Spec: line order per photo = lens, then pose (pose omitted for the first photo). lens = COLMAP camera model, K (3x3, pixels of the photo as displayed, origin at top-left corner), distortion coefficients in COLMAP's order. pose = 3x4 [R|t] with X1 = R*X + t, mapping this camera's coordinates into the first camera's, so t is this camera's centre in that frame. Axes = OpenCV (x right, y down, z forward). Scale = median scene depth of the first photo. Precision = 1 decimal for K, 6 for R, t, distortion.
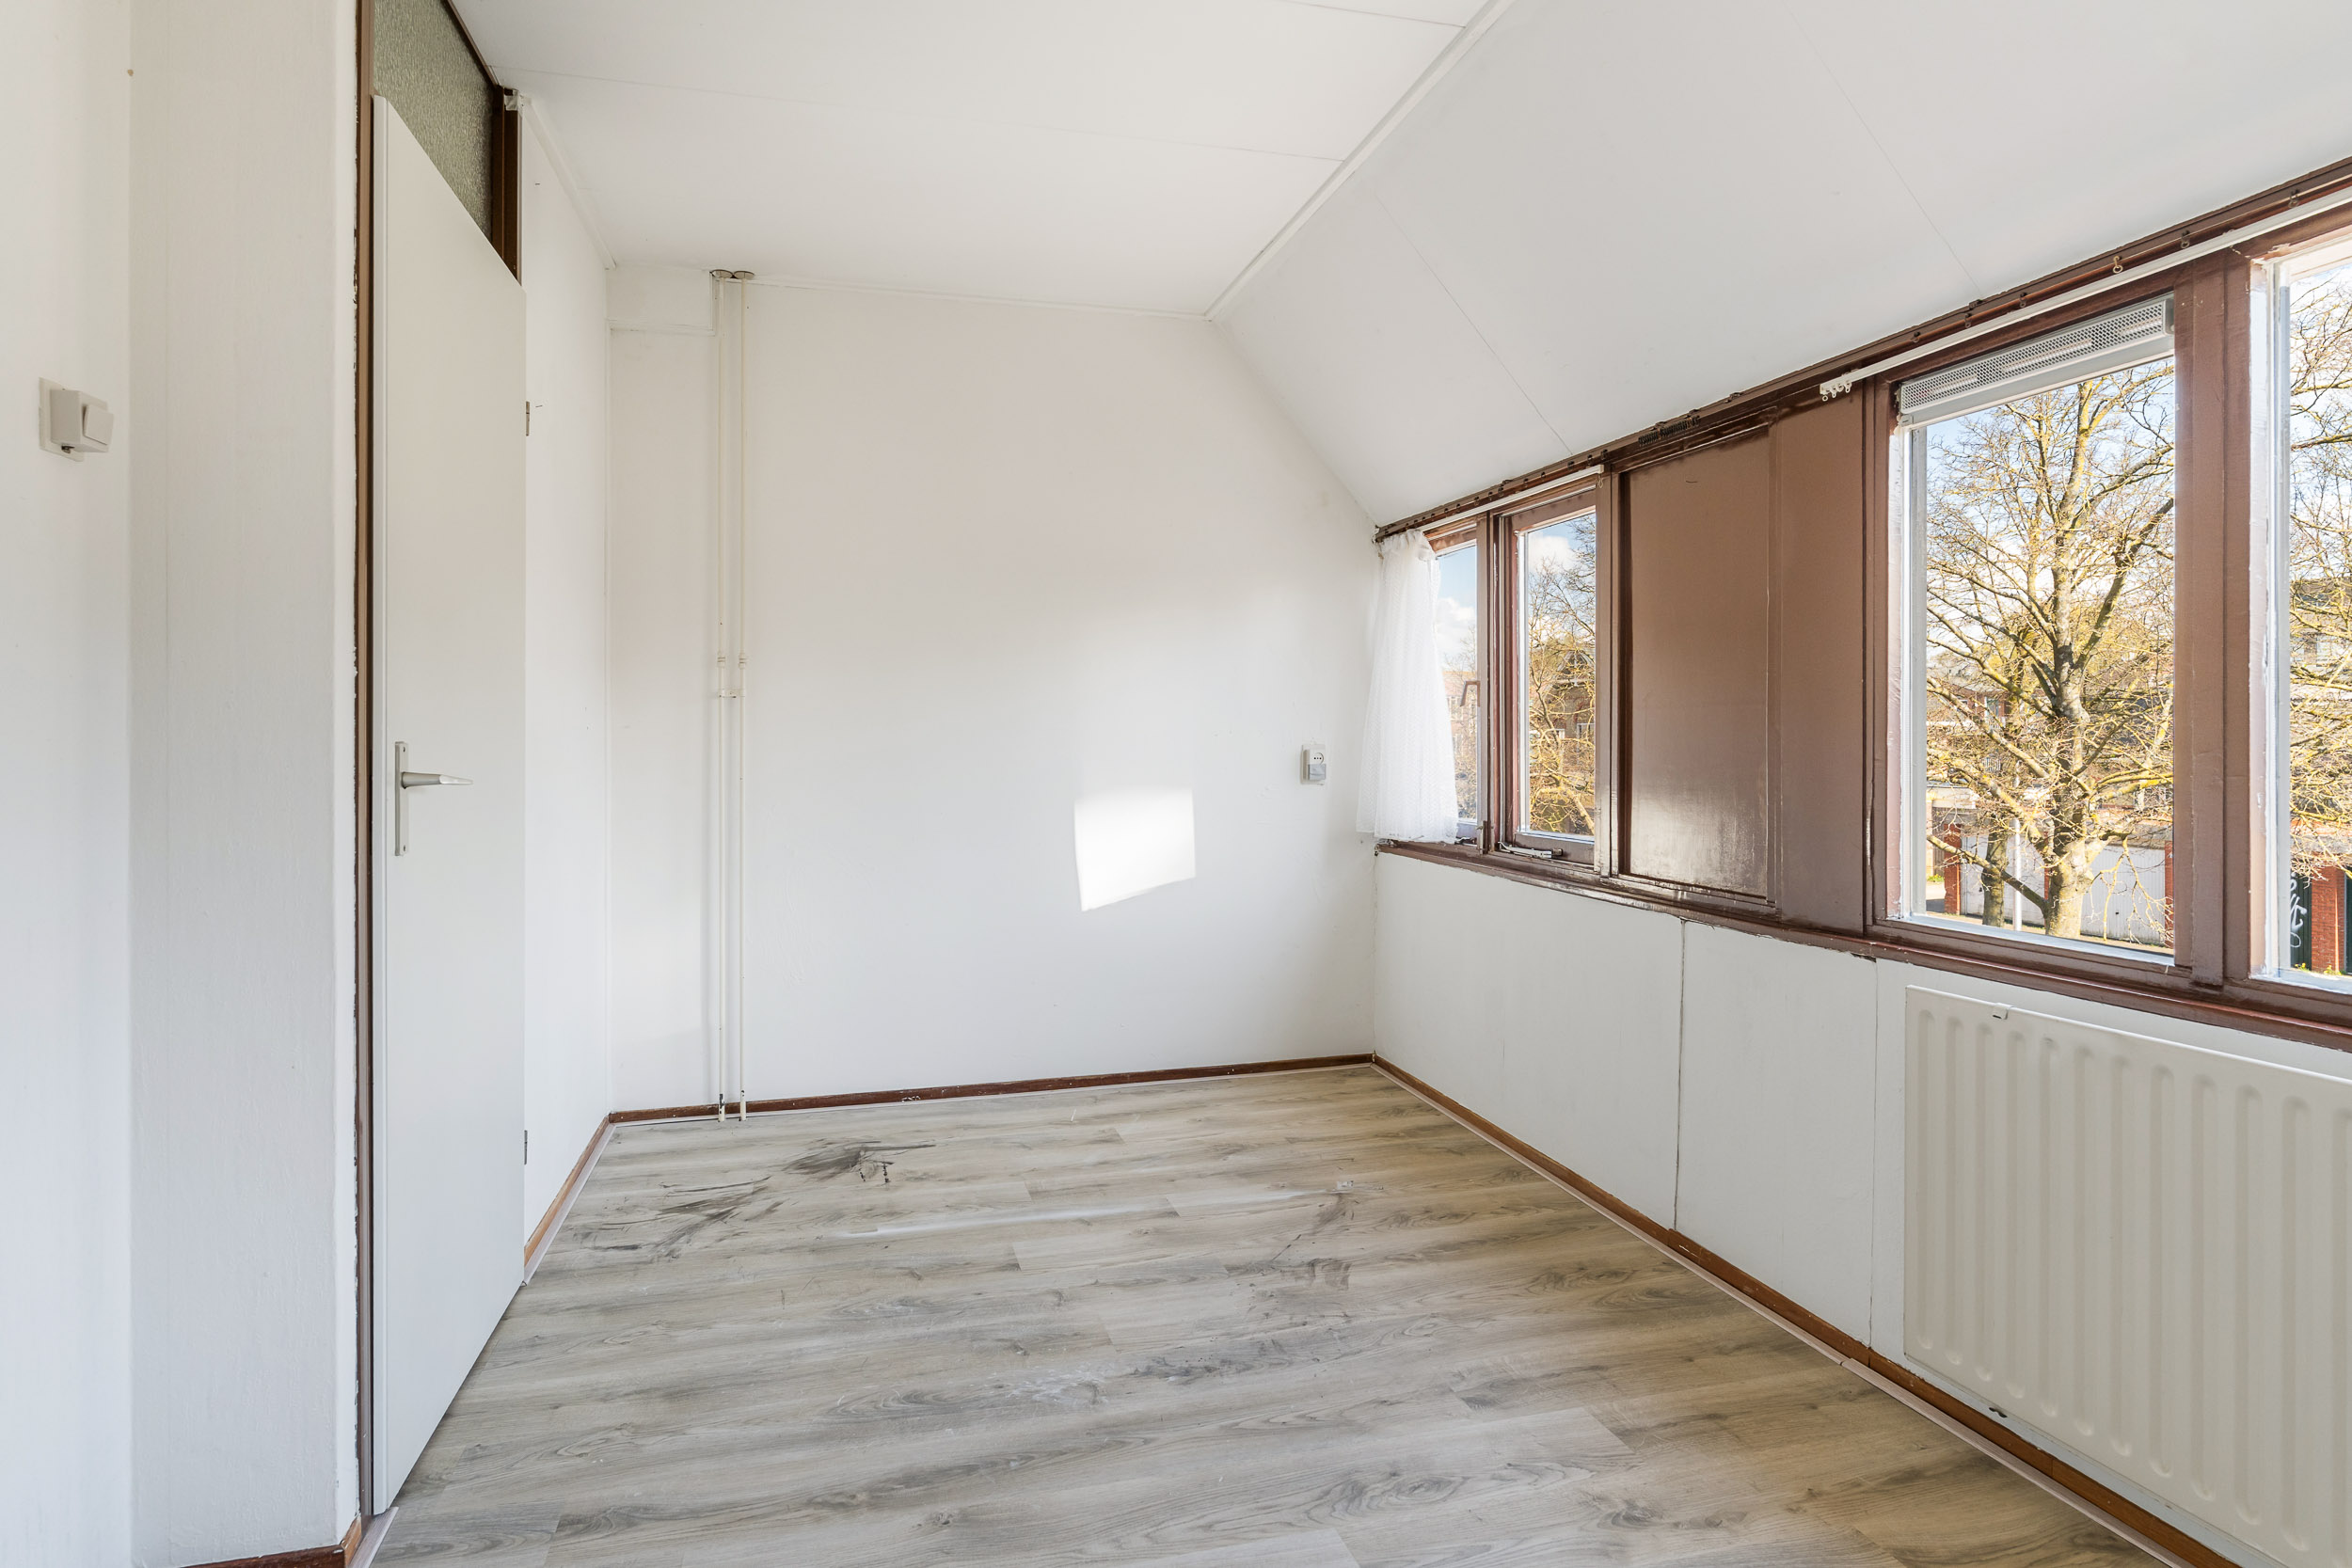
lens RADIAL K [[1306.9, 0, 1183.0], [0, 1306.9, 740.2], [0, 0, 1]] dist [-0.003343, -0.000278]
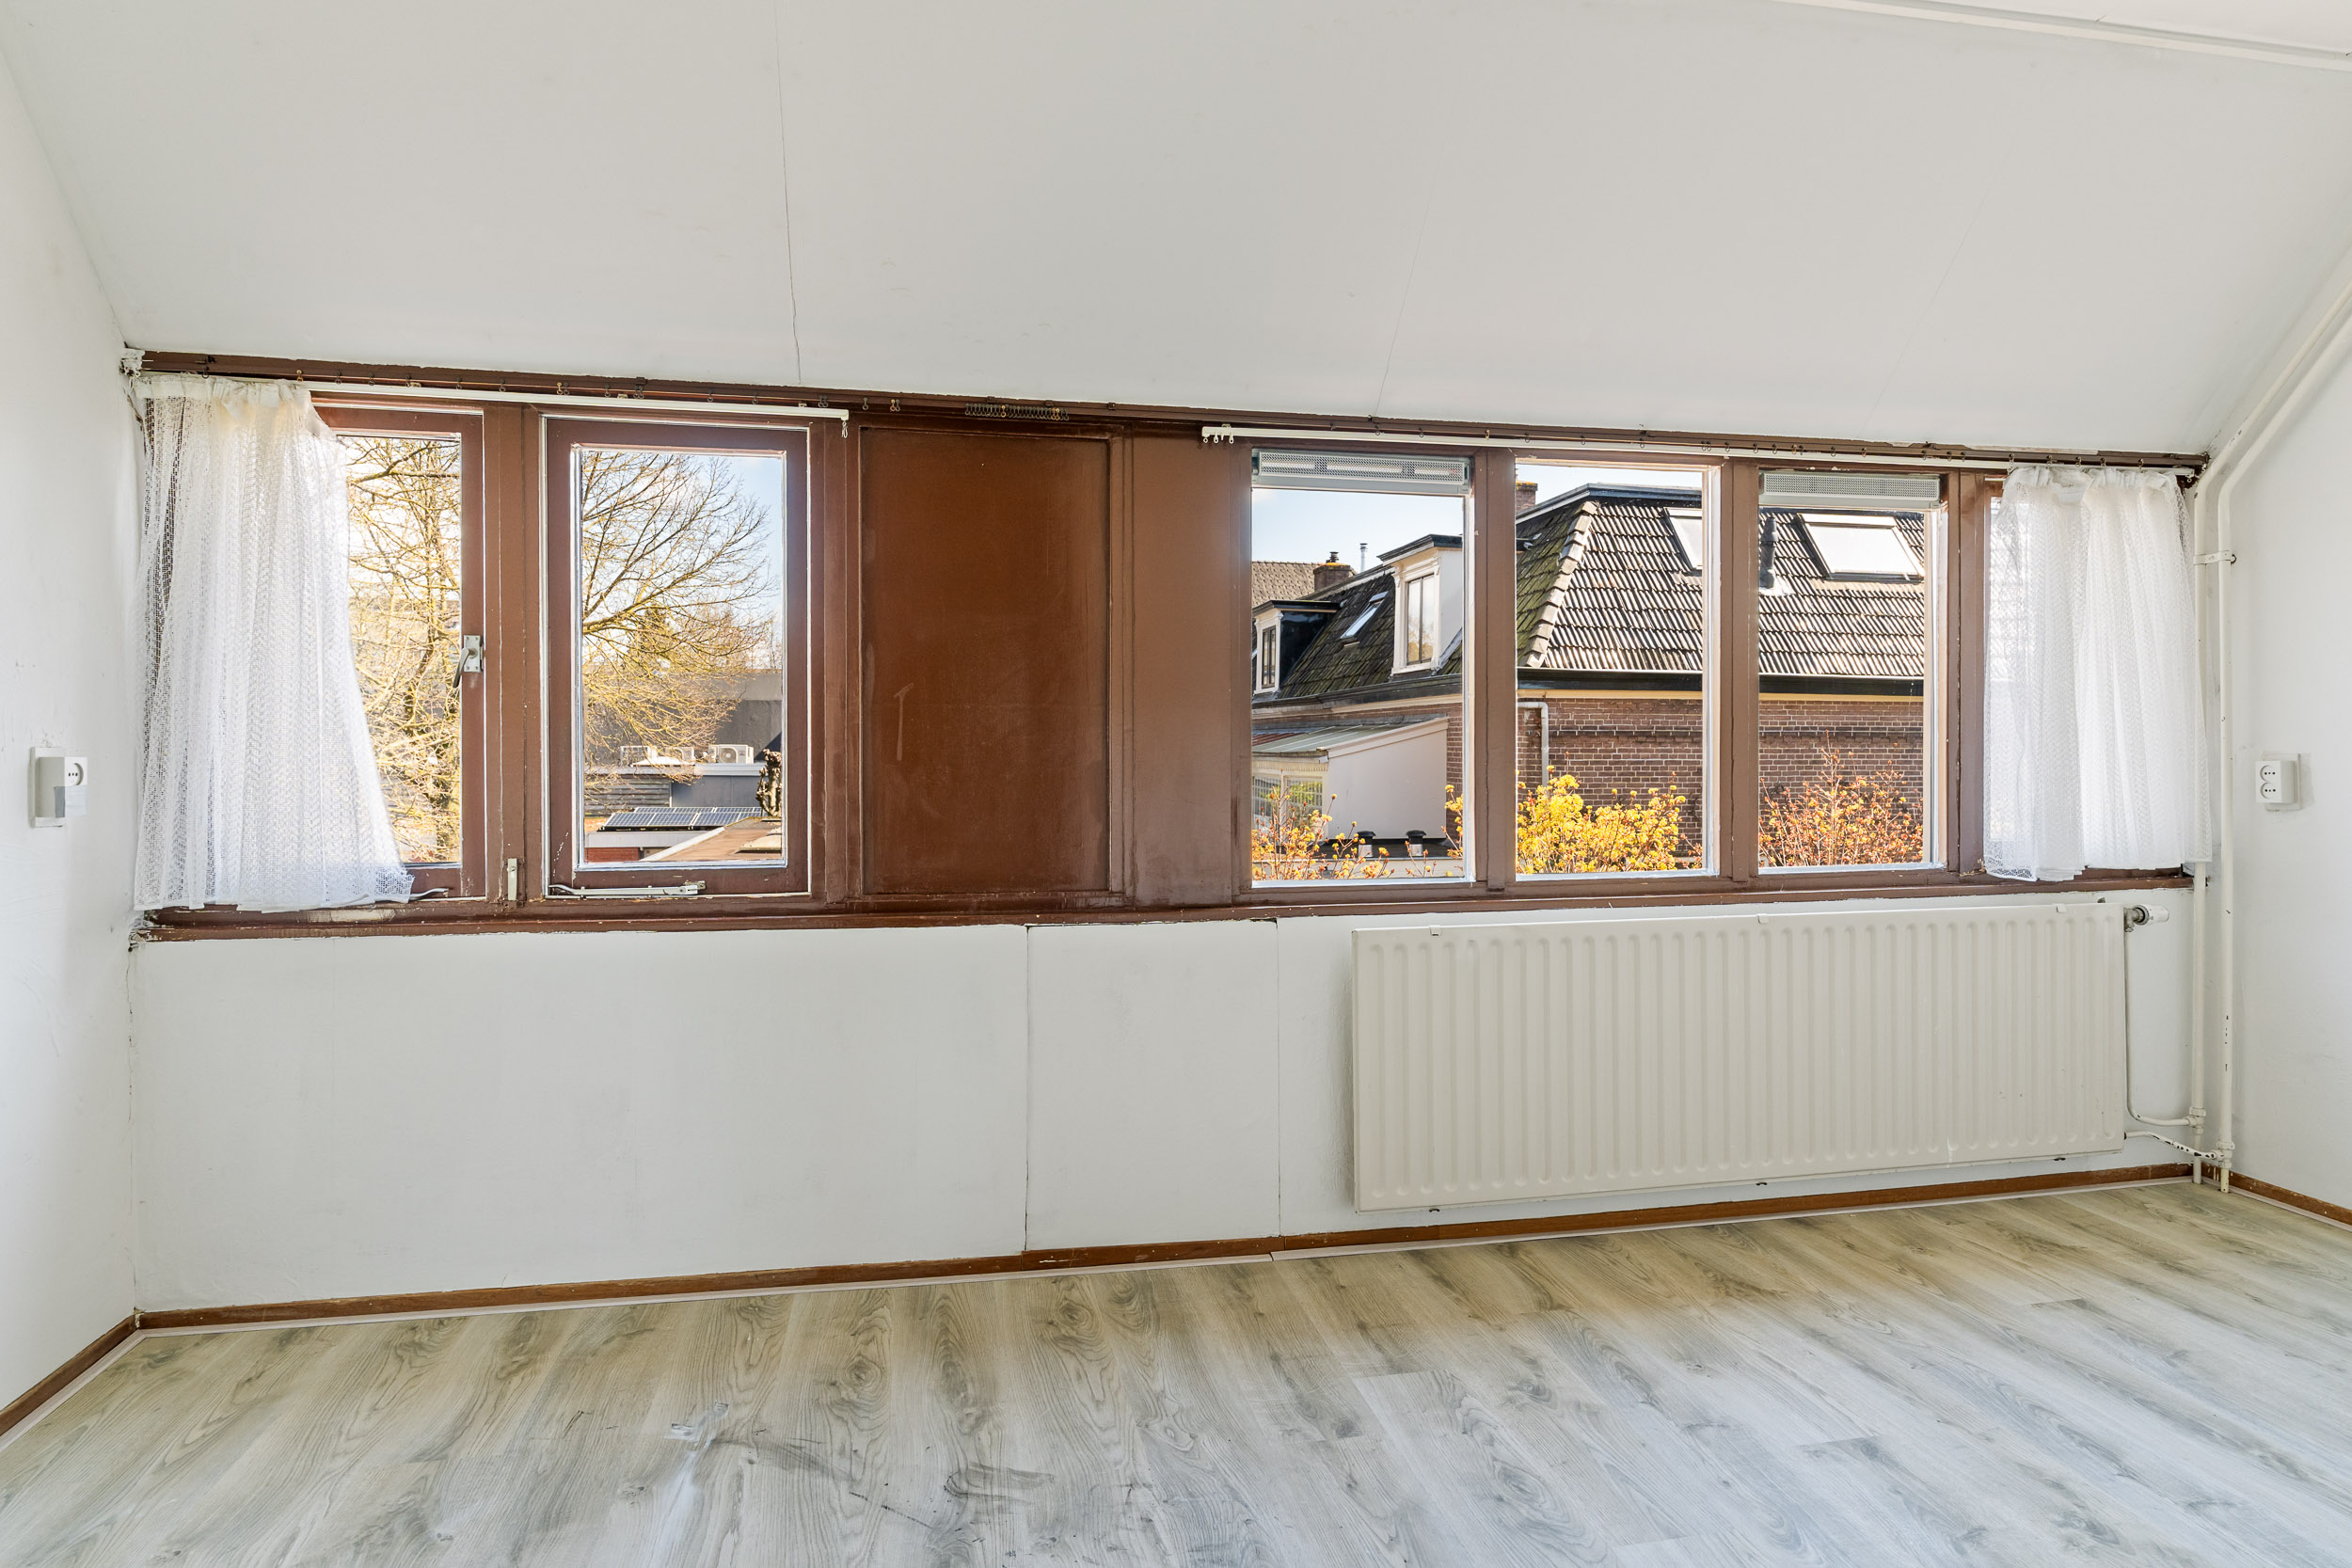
lens RADIAL K [[1306.9, 0, 1172.3], [0, 1306.9, 770.1], [0, 0, 1]] dist [-0.003343, -0.000278]
pose [[0.069085, -0.017221, 0.997462, -0.595590], [-0.000227, 0.999851, 0.017277, 0.005649], [-0.997611, -0.001420, 0.069070, 0.867313]]
